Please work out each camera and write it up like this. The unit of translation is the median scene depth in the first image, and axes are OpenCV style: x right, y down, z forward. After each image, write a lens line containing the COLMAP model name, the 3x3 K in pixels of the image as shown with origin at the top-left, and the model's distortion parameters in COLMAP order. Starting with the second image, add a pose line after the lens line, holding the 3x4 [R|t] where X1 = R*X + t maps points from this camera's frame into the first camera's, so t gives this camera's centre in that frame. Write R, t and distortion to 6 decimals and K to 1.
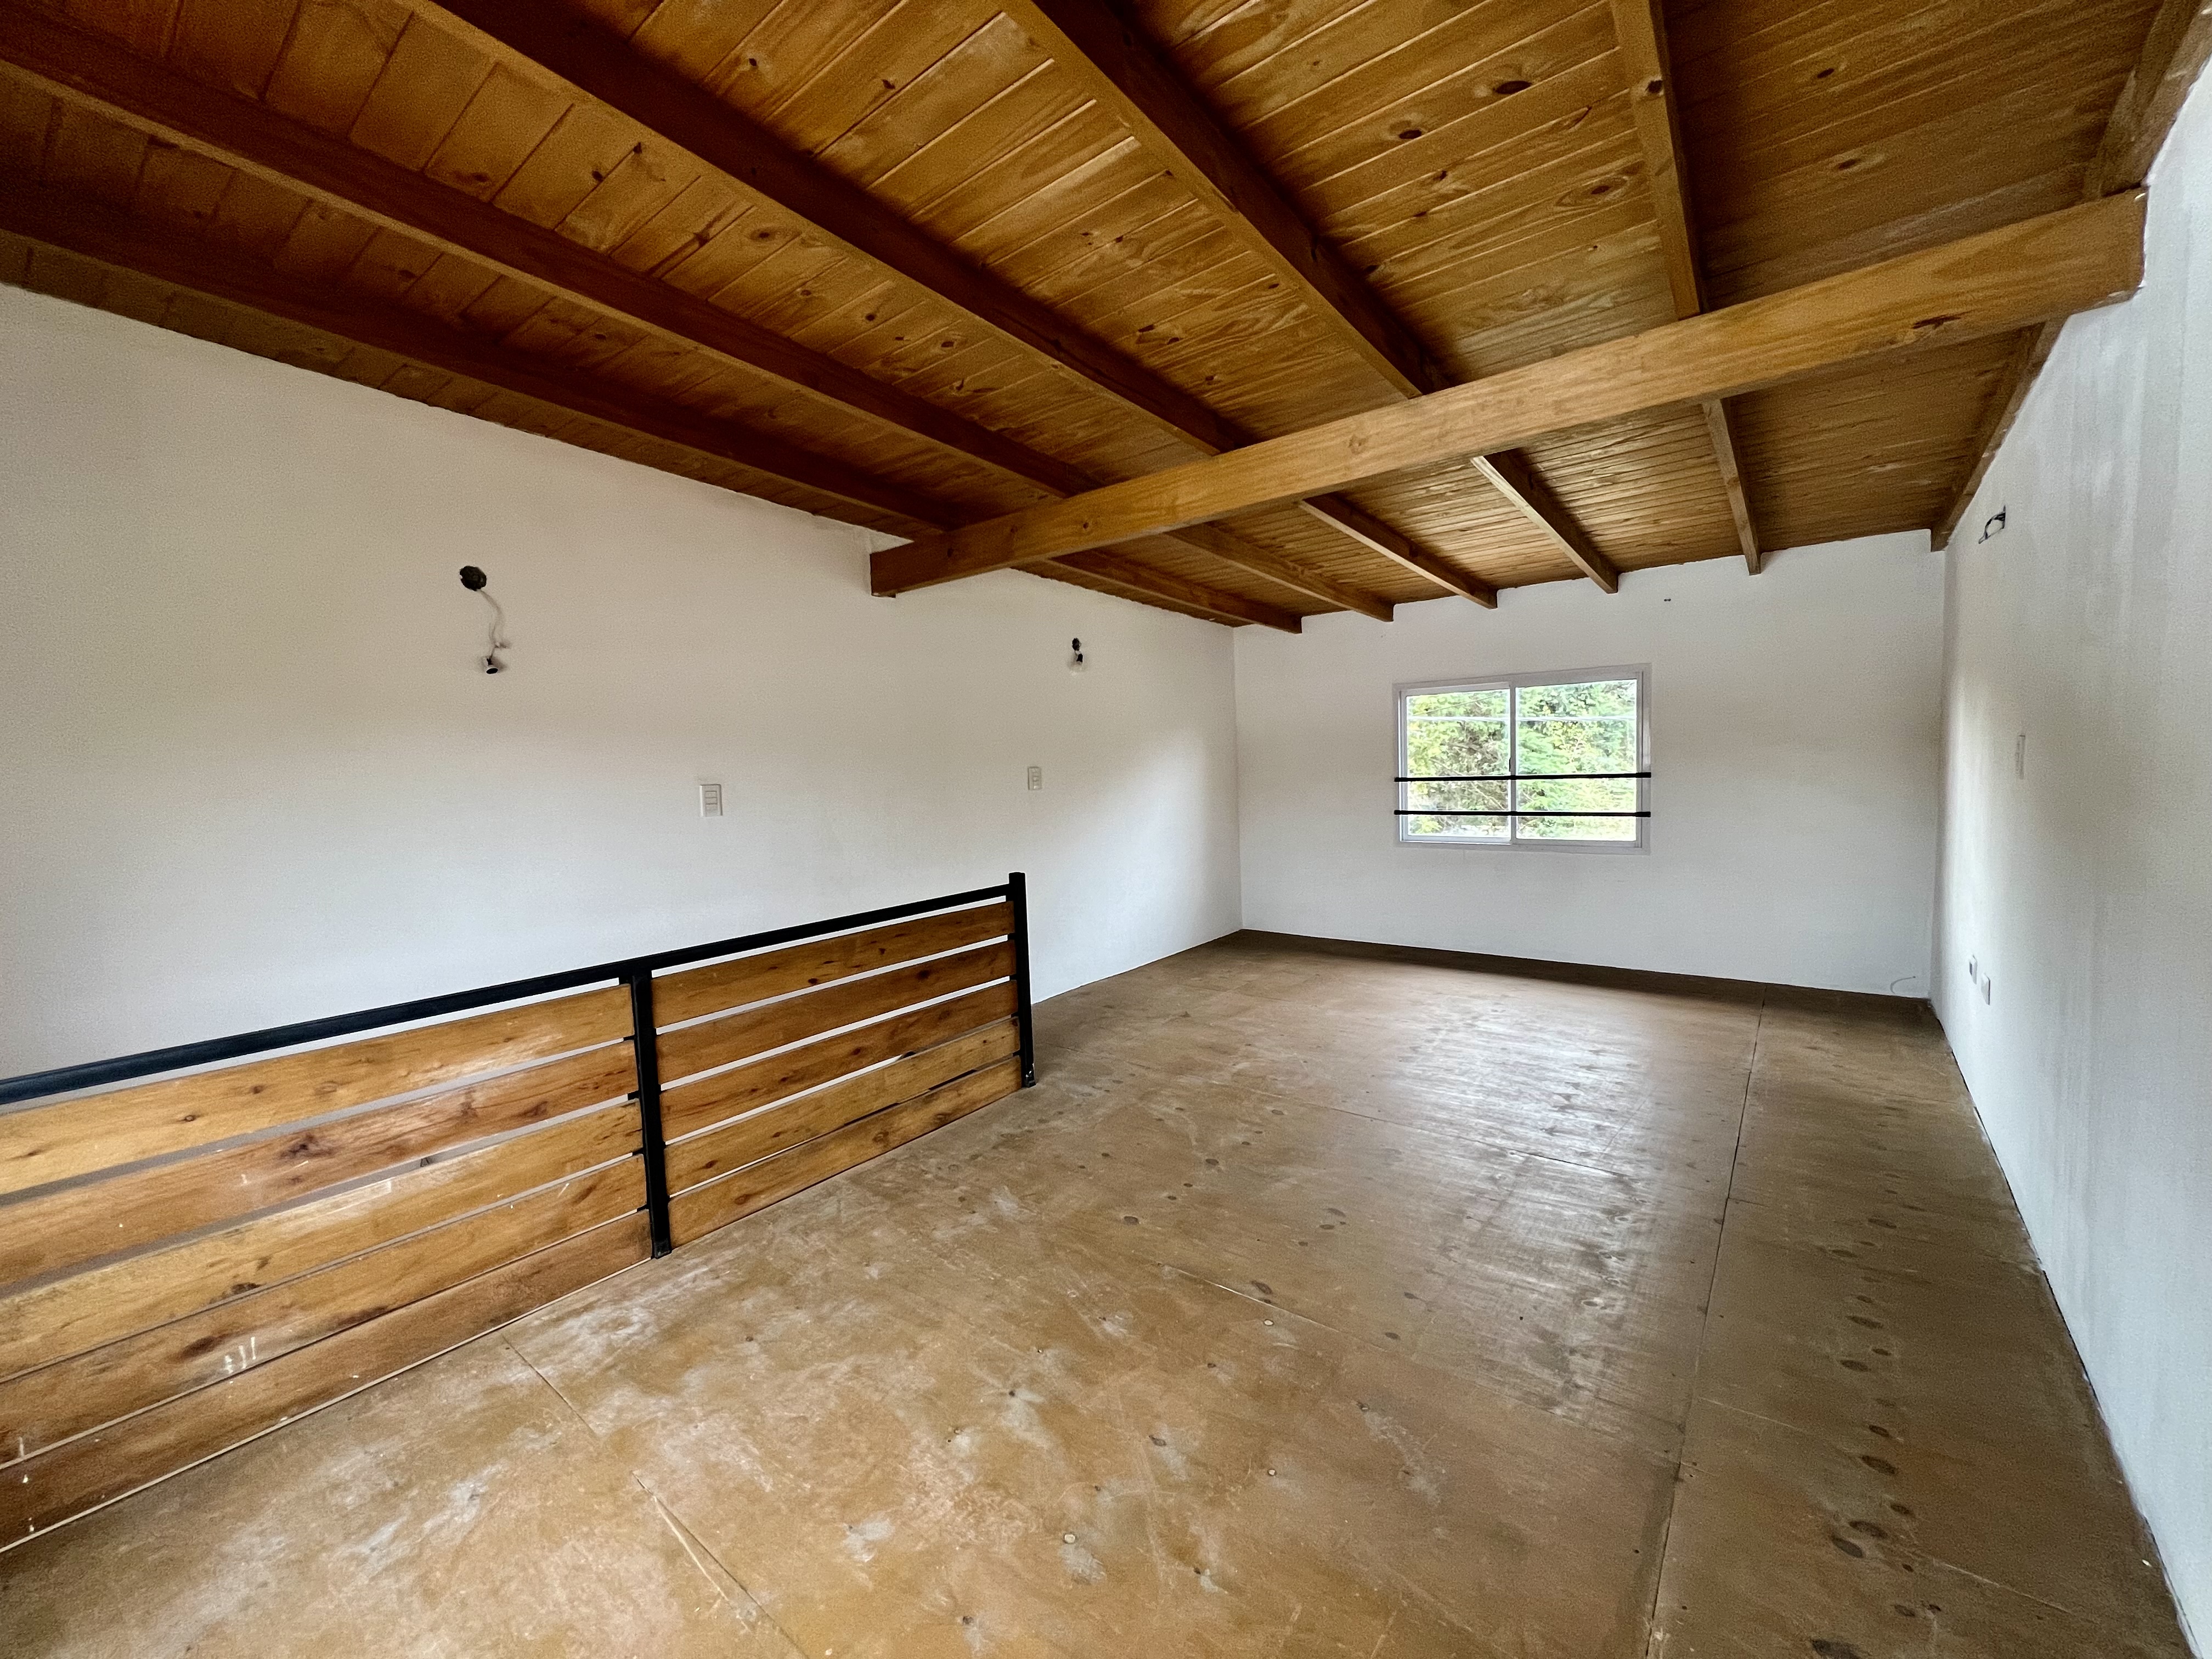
lens RADIAL K [[881.6, 0, 1103.0], [0, 881.6, 824.8], [0, 0, 1]] dist [-0.003791, 0.000949]
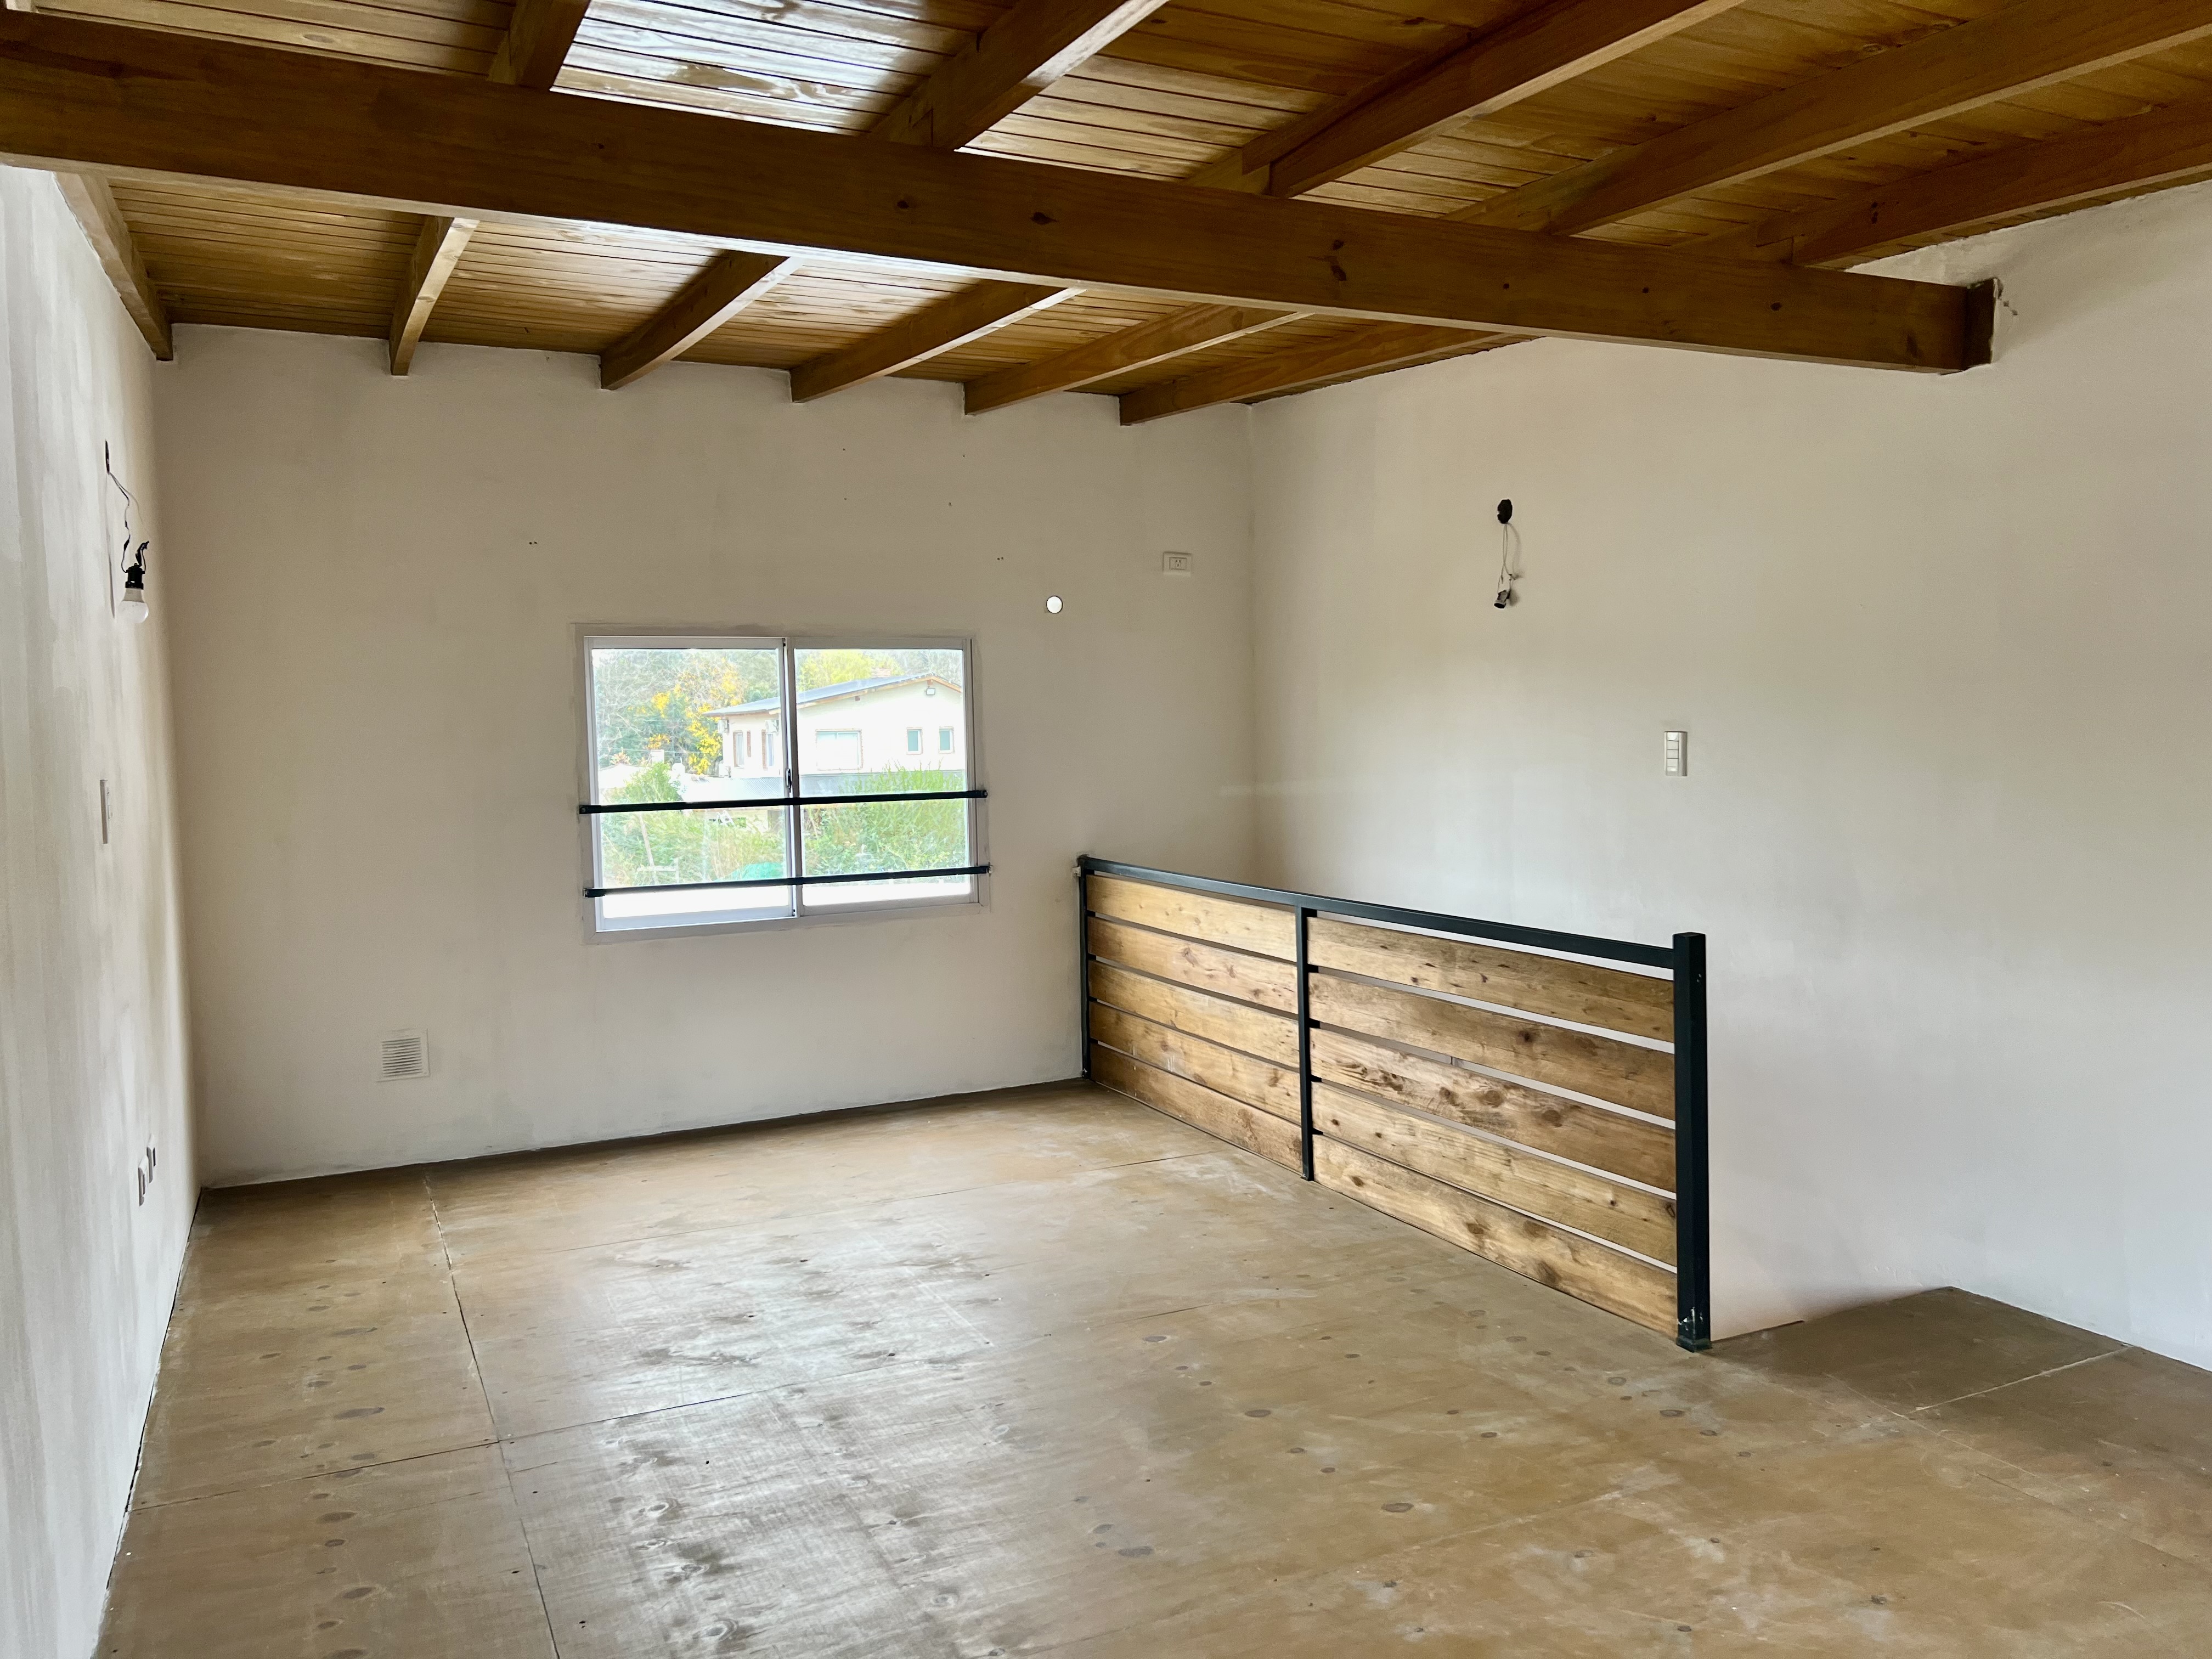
lens RADIAL K [[1654.9, 0, 1096.8], [0, 1654.9, 830.3], [0, 0, 1]] dist [0.057762, -0.064415]
pose [[-0.435282, 0.109406, -0.893622, 0.957992], [-0.030488, 0.990228, 0.136085, -0.133536], [0.899778, 0.086480, -0.427693, 1.137547]]
